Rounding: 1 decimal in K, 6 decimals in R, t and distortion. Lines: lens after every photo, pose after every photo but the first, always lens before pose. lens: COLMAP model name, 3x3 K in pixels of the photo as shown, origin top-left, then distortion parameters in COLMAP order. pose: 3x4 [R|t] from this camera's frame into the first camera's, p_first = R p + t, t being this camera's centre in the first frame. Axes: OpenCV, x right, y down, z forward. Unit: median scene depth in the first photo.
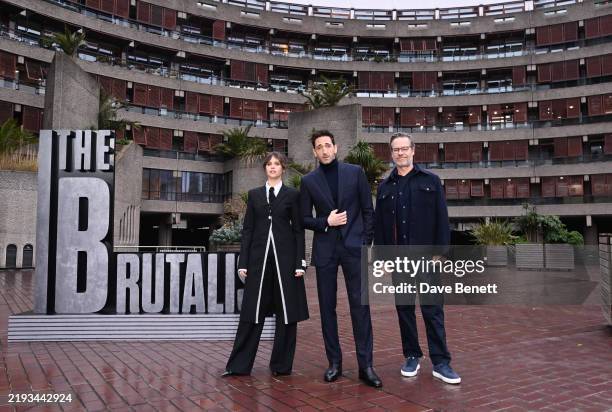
lens RADIAL K [[515.3, 0, 306.0], [0, 515.3, 206.0], [0, 0, 1]] dist [-0.033631, 0.007737]
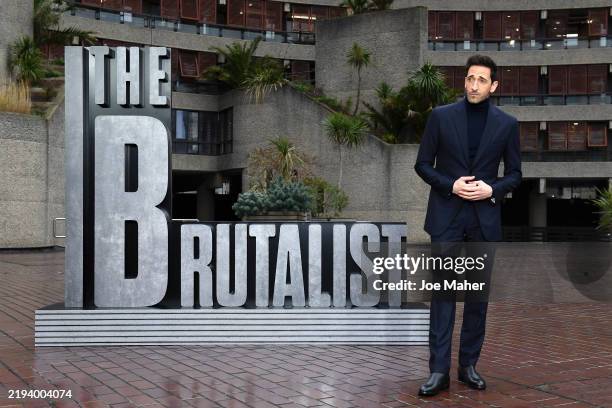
lens RADIAL K [[769.3, 0, 306.0], [0, 769.3, 204.0], [0, 0, 1]] dist [0.053727, 0.007289]
pose [[0.999941, 0.005638, -0.009335, -0.183046], [-0.005109, 0.998427, 0.055833, 0.004851], [0.009635, -0.055782, 0.998396, -0.060978]]
